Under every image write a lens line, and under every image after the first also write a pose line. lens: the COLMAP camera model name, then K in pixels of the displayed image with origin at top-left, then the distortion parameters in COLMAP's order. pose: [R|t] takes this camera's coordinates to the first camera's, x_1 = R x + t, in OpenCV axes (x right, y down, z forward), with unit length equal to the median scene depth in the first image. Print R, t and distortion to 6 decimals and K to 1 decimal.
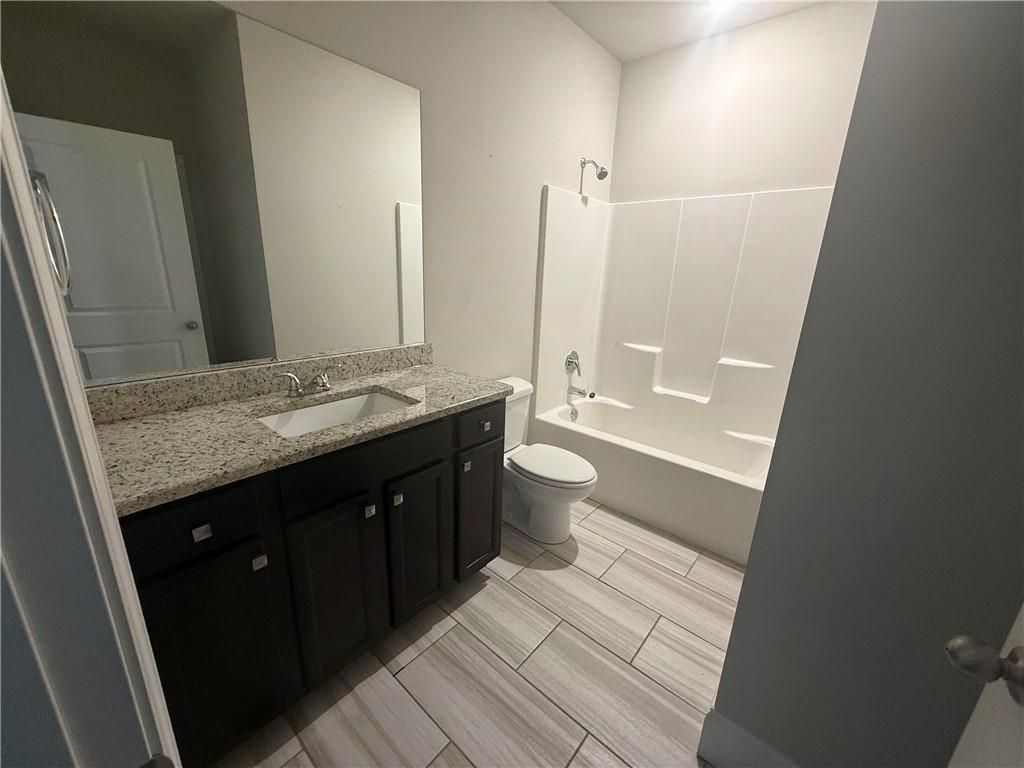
lens RADIAL K [[410.3, 0, 512.0], [0, 410.3, 384.0], [0, 0, 1]] dist [-0.001351, -0.000307]
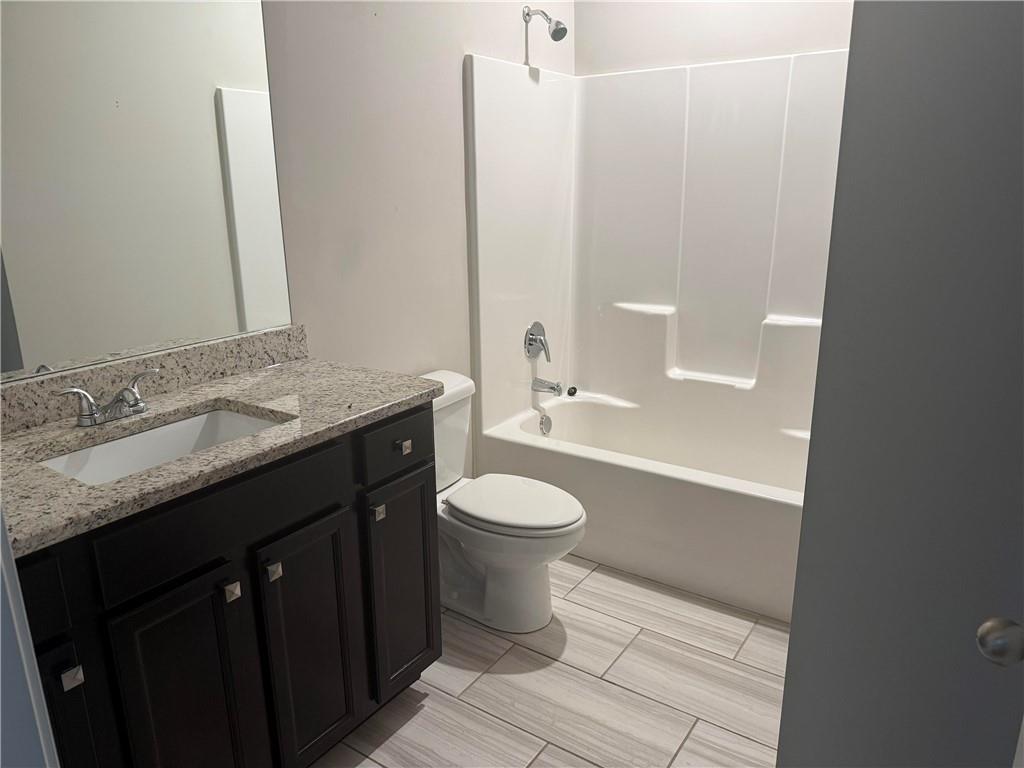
lens RADIAL K [[720.1, 0, 507.4], [0, 720.1, 384.6], [0, 0, 1]] dist [0.110298, -0.180048]
pose [[0.992587, -0.078809, 0.092525, -0.000336], [0.078908, 0.996879, 0.002589, 0.011871], [-0.092440, 0.004731, 0.995707, -0.113883]]
